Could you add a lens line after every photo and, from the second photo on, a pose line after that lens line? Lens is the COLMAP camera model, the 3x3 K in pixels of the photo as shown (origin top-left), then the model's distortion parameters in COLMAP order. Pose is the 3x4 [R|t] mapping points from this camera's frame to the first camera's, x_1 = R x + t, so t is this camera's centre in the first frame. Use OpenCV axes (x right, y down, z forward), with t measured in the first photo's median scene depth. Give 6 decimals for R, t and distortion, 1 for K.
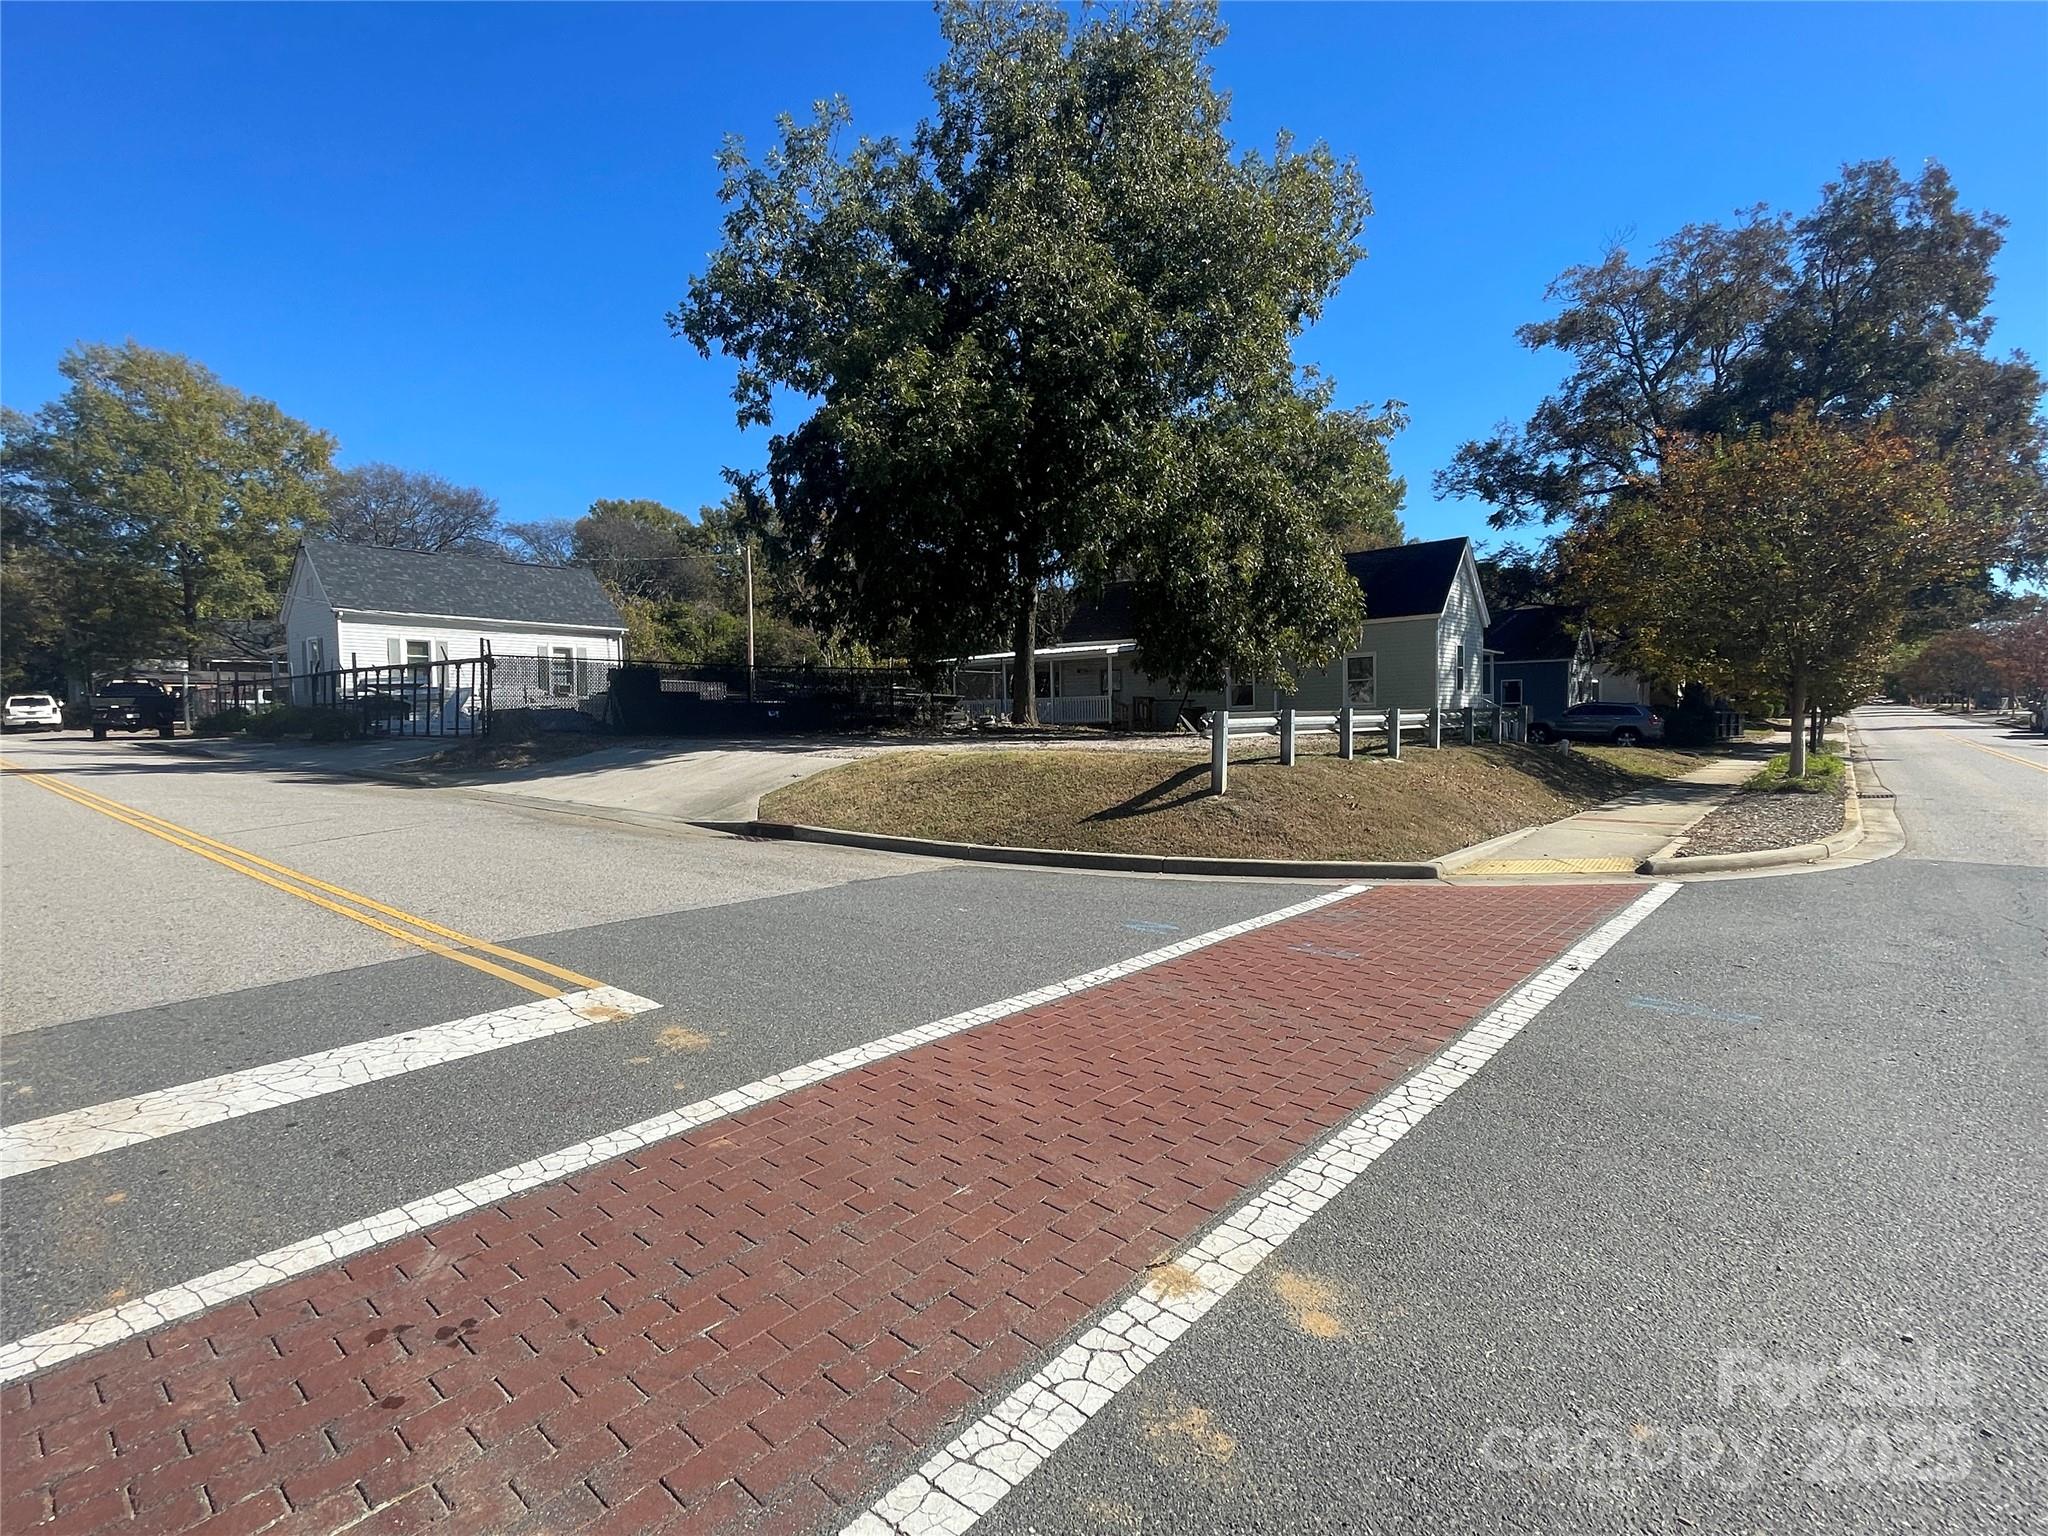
lens RADIAL K [[1009.7, 0, 1024.0], [0, 1009.7, 768.0], [0, 0, 1]] dist [0.011846, 0.000131]
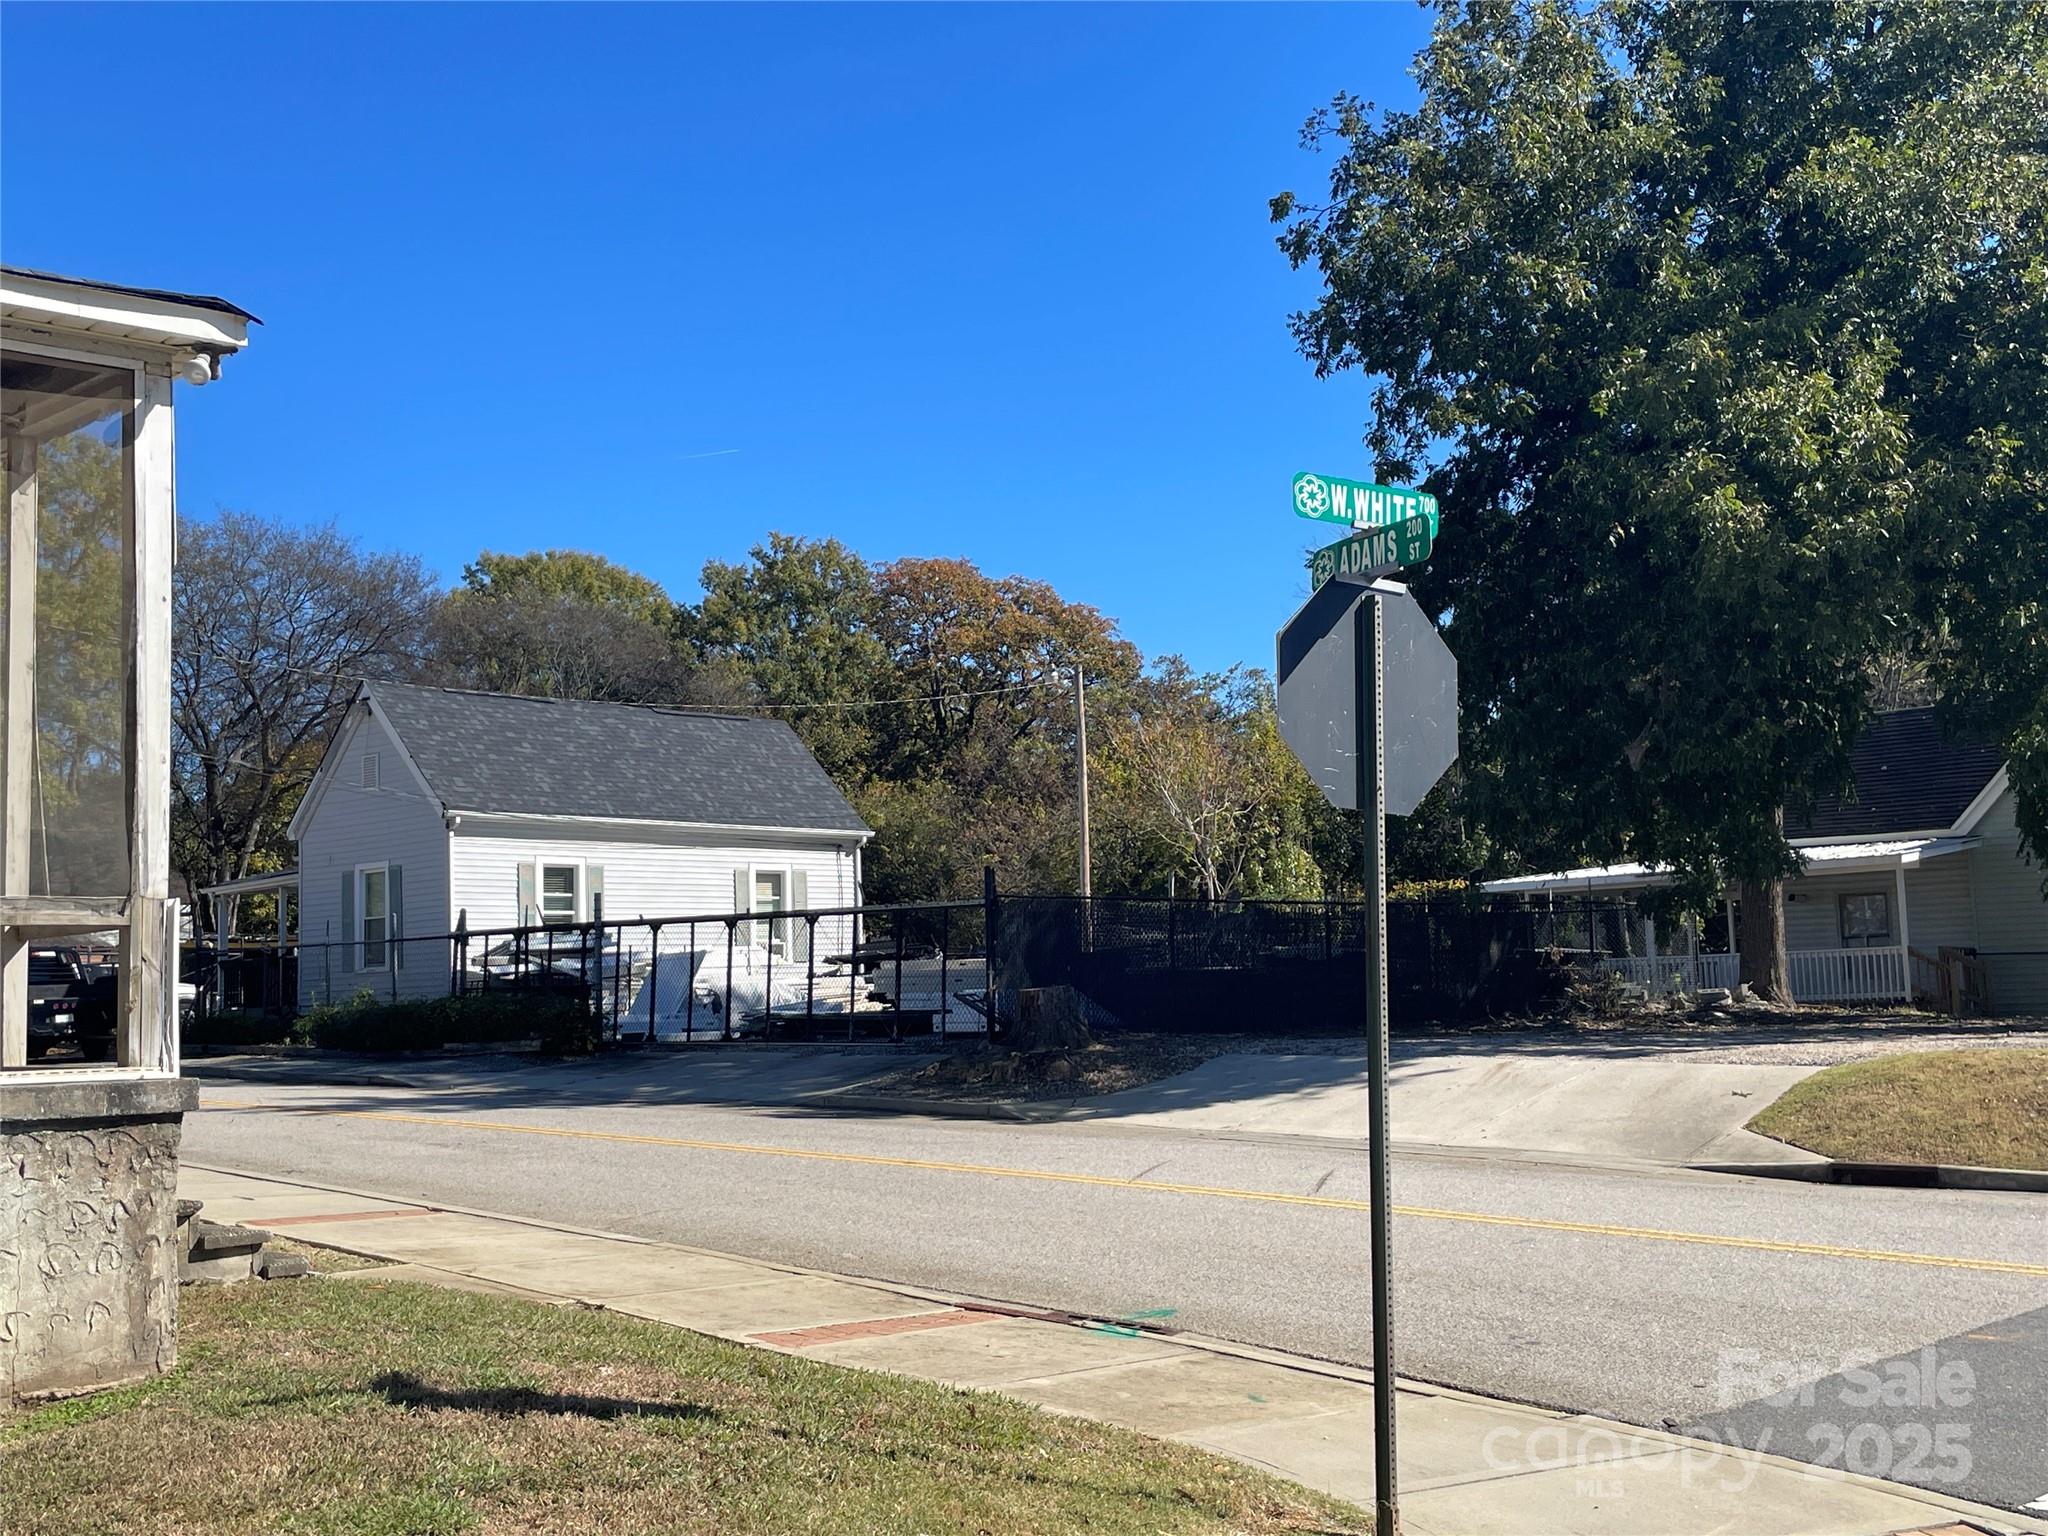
lens RADIAL K [[2377.1, 0, 1024.0], [0, 2377.1, 768.0], [0, 0, 1]] dist [0.024803, 0.012770]
pose [[0.997024, -0.023330, -0.073479, -0.266506], [0.012201, 0.988850, -0.148416, 0.011459], [0.076122, 0.147078, 0.986191, -0.218905]]
